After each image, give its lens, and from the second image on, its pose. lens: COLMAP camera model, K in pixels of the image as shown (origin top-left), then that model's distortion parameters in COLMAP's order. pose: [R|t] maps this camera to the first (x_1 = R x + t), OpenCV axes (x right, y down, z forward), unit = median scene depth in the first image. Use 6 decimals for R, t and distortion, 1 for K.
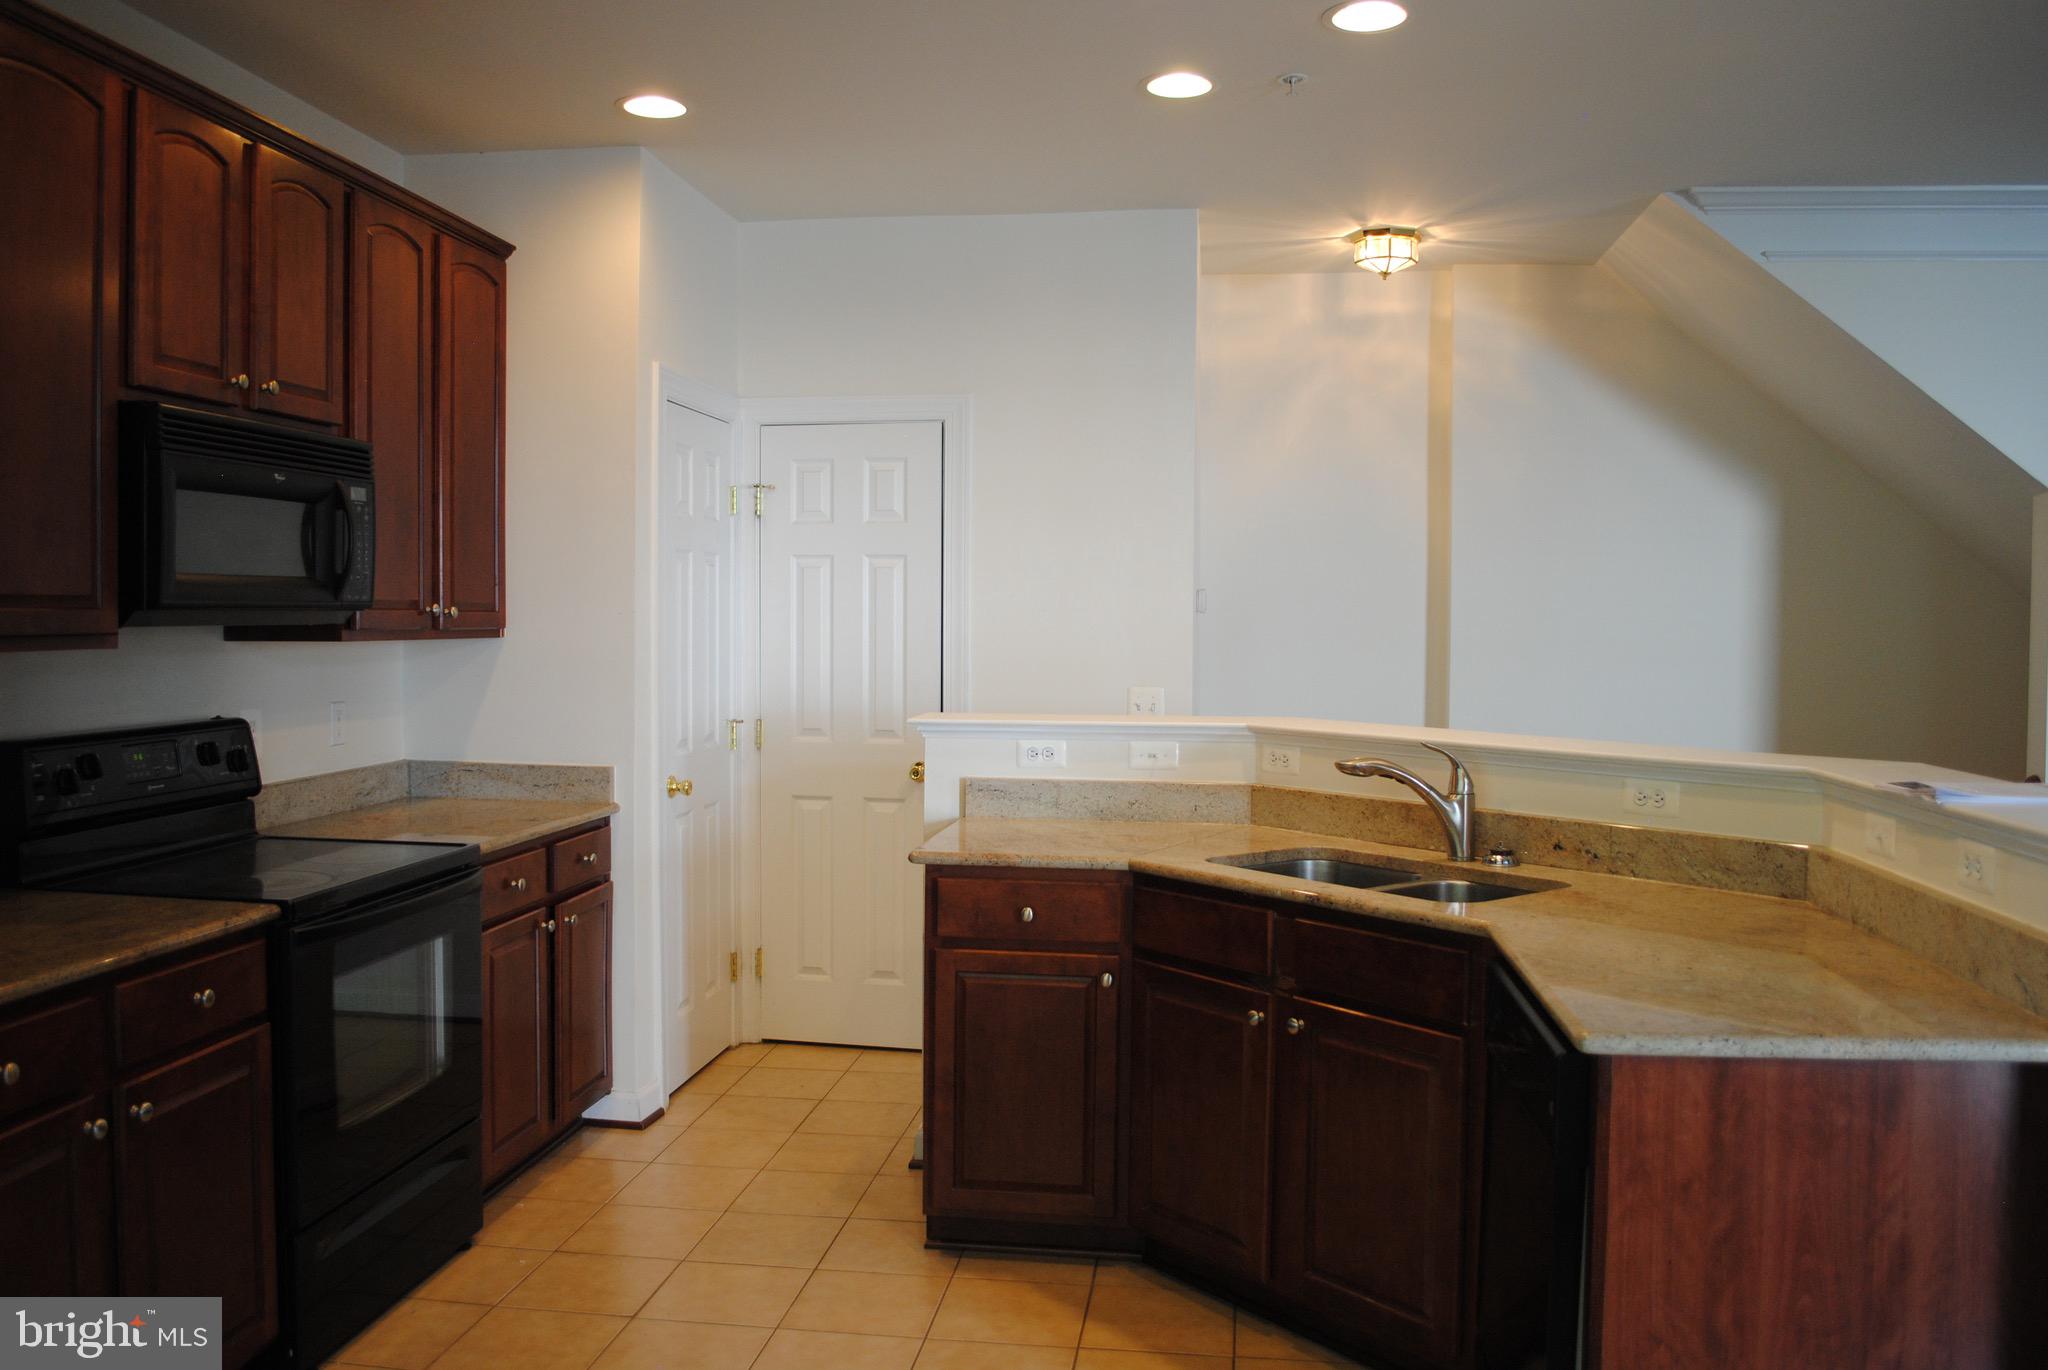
lens RADIAL K [[1638.1, 0, 1024.0], [0, 1638.1, 685.0], [0, 0, 1]] dist [-0.064487, -0.003312]
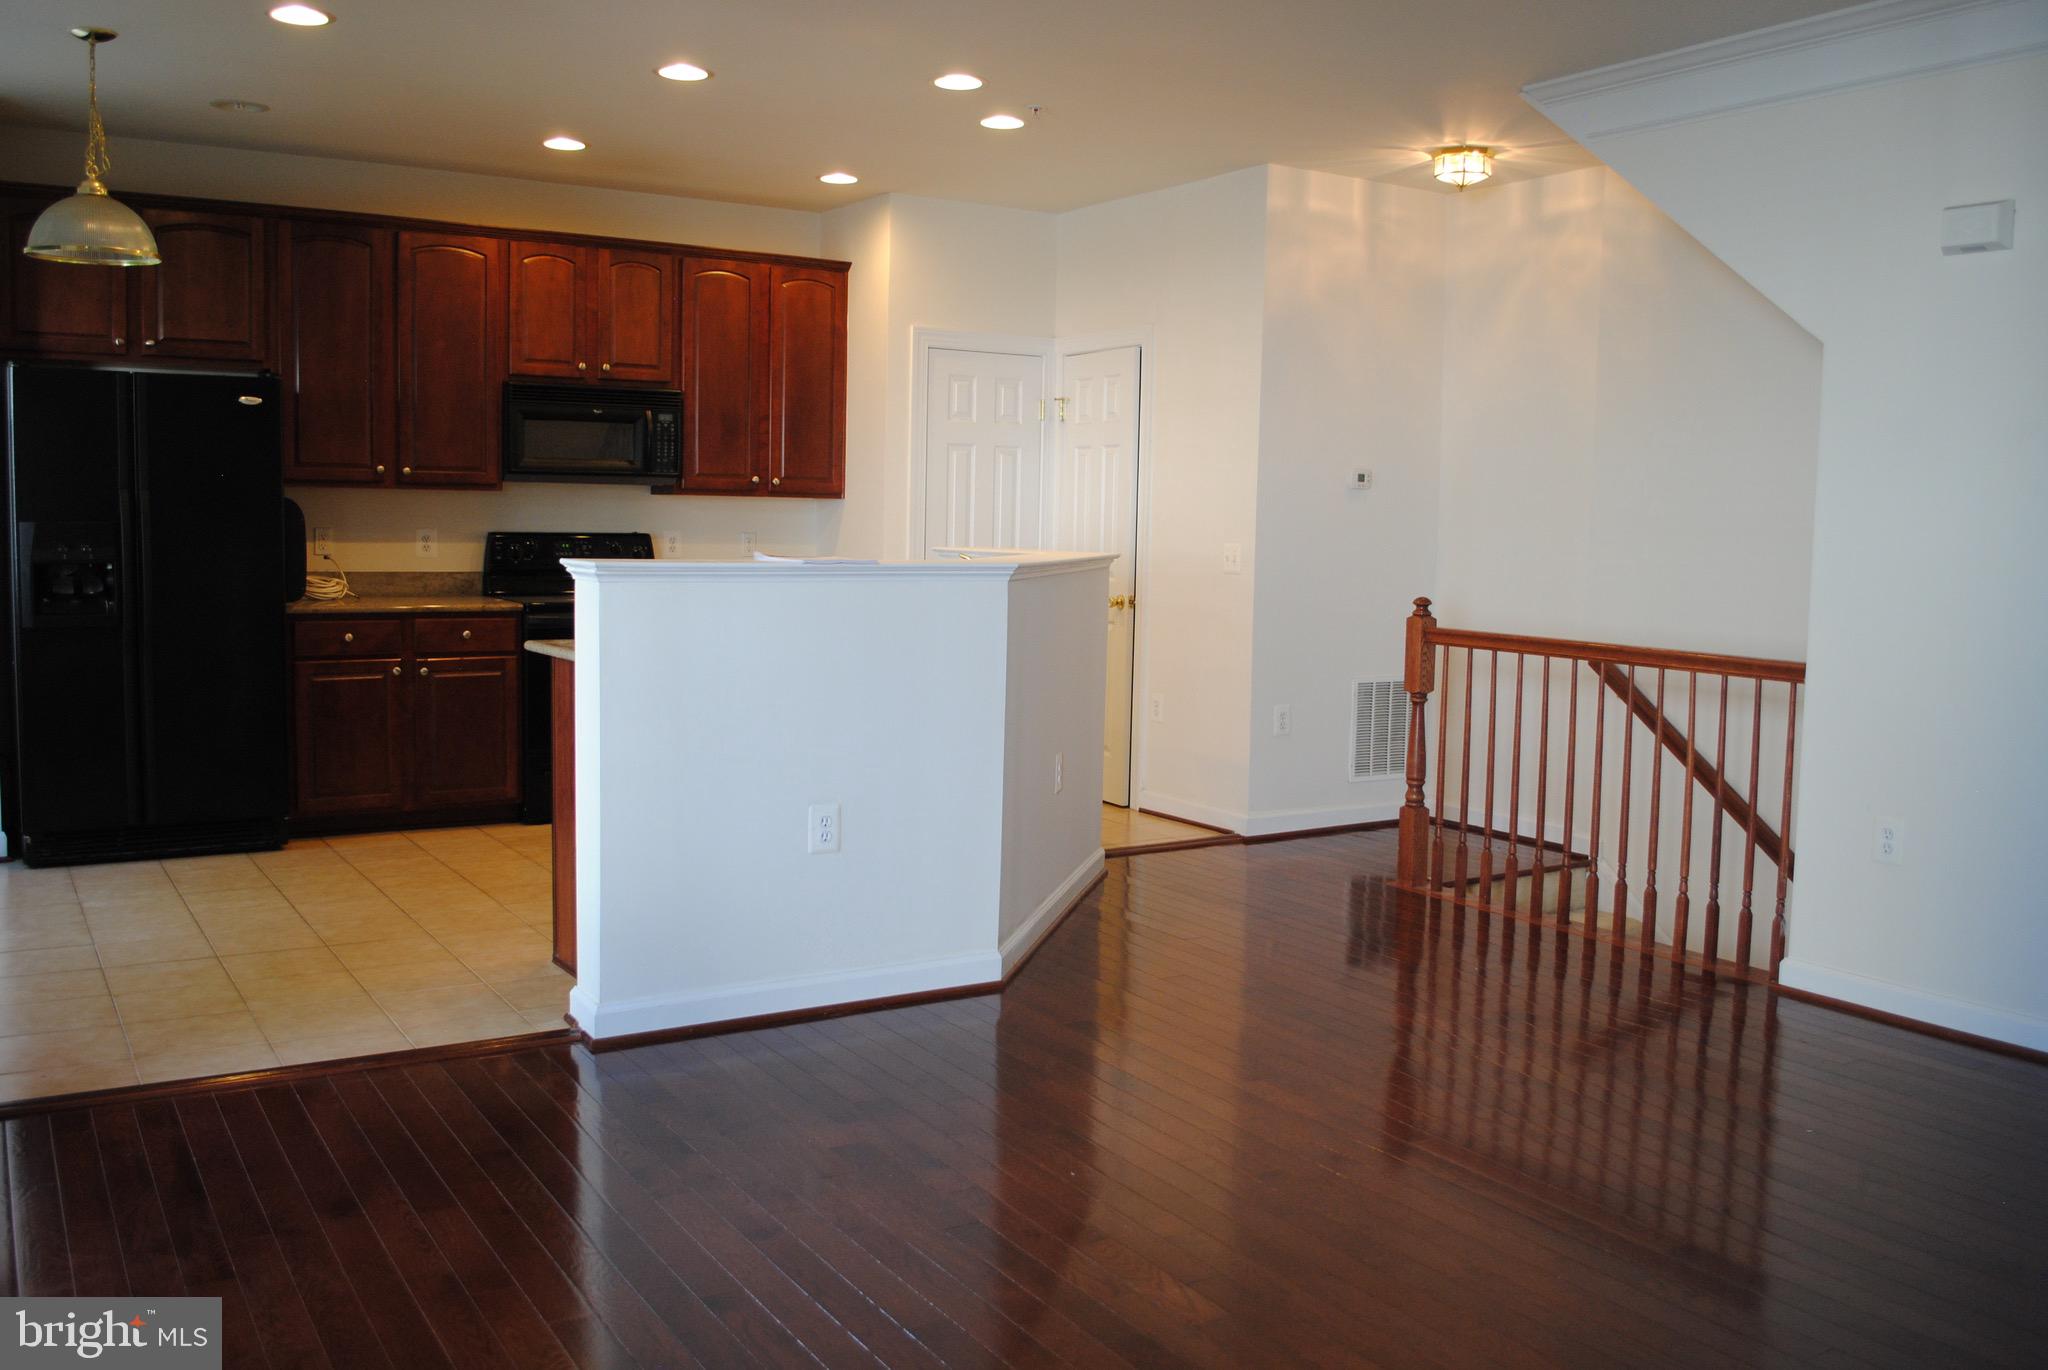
lens RADIAL K [[1743.9, 0, 1029.5], [0, 1743.9, 686.8], [0, 0, 1]] dist [-0.065230, -0.007274]
pose [[0.644538, 0.080354, -0.760338, 1.148798], [-0.049873, 0.996763, 0.063062, 0.039696], [0.762944, -0.002725, 0.646459, -0.011621]]
